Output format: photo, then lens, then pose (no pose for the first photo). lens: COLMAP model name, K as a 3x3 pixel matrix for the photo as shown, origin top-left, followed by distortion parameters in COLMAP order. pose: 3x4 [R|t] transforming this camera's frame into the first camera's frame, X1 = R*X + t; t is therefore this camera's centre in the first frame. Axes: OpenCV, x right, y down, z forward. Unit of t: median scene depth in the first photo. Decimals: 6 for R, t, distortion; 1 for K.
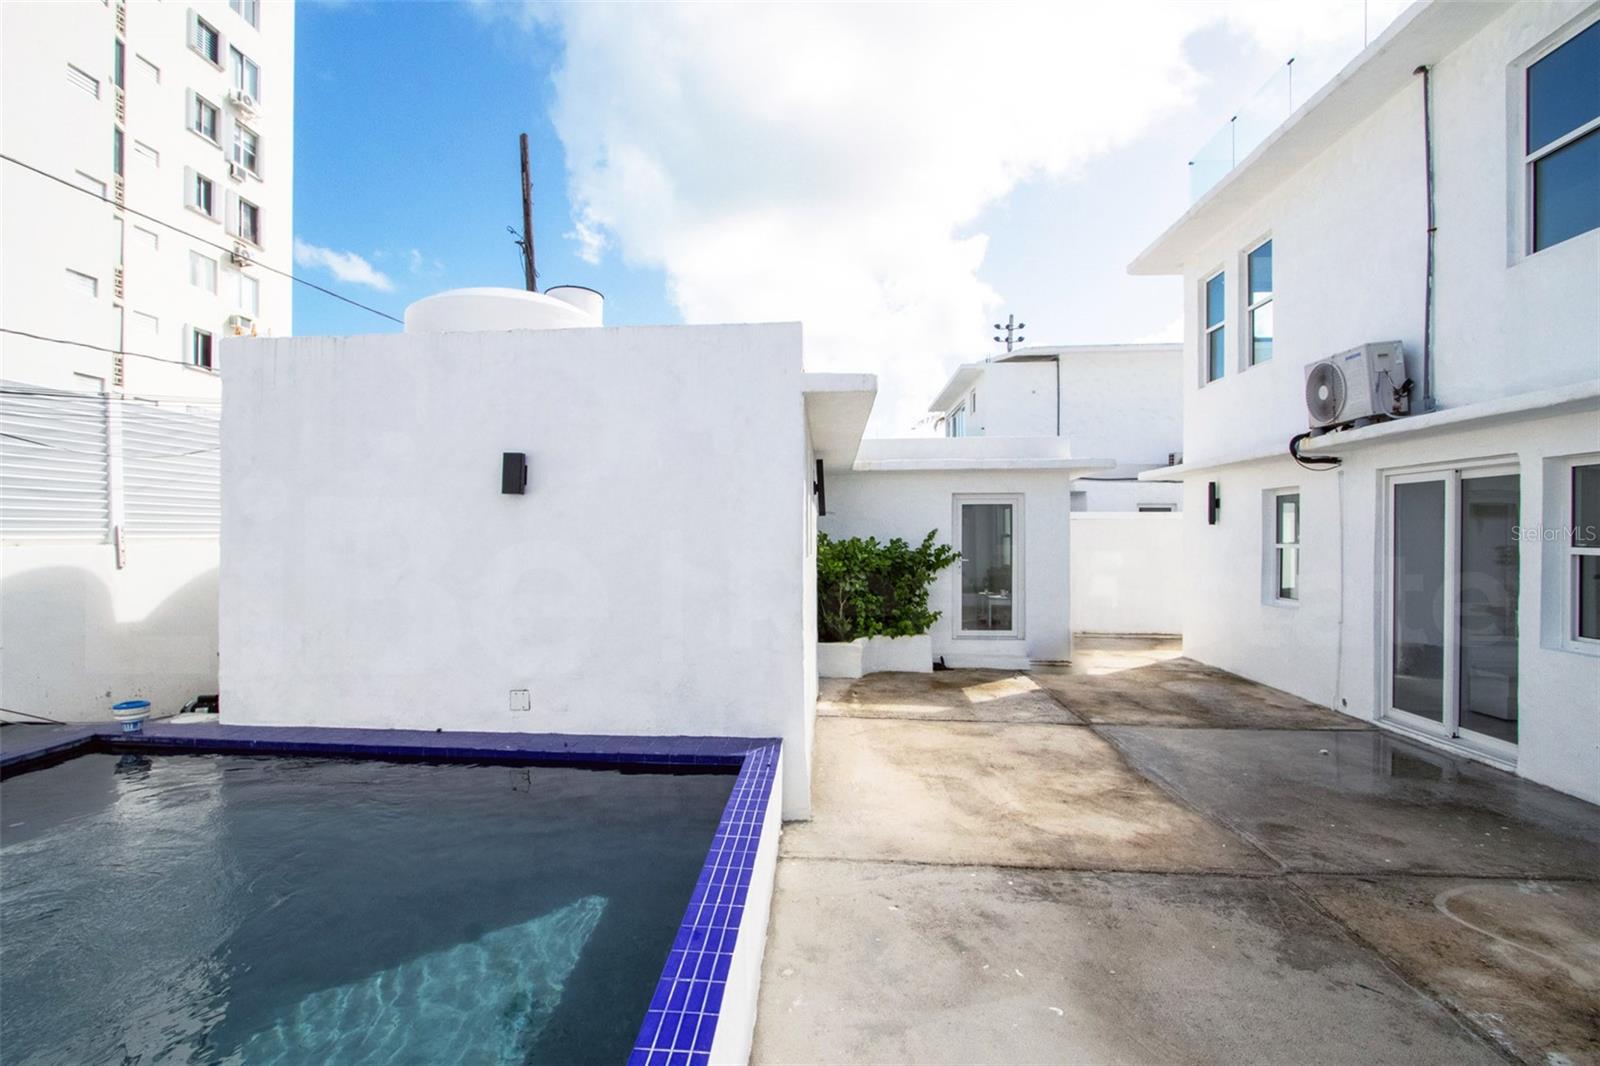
lens RADIAL K [[761.0, 0, 809.6], [0, 761.0, 546.5], [0, 0, 1]] dist [-0.015226, 0.000880]
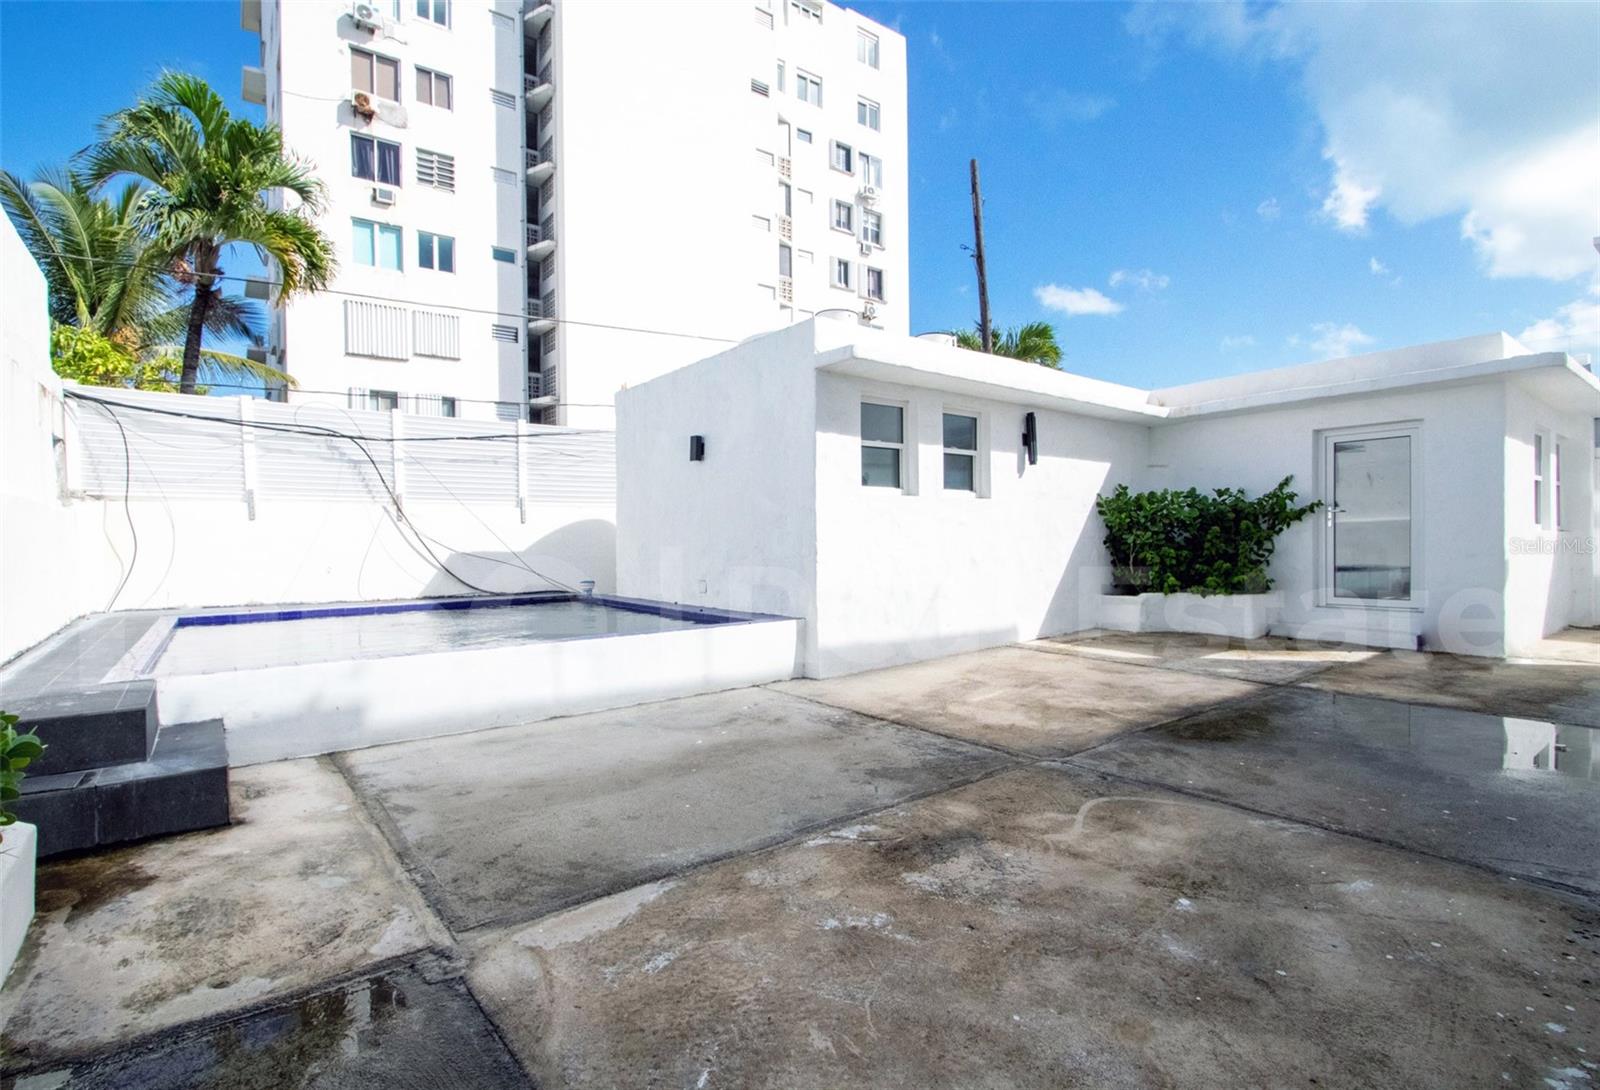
lens RADIAL K [[797.3, 0, 800.0], [0, 797.3, 547.0], [0, 0, 1]] dist [0.000337, -0.000300]
pose [[0.656682, -0.007306, -0.754132, 0.211789], [0.006428, 0.999971, -0.004091, 0.025440], [0.754140, -0.002161, 0.656710, 0.006415]]
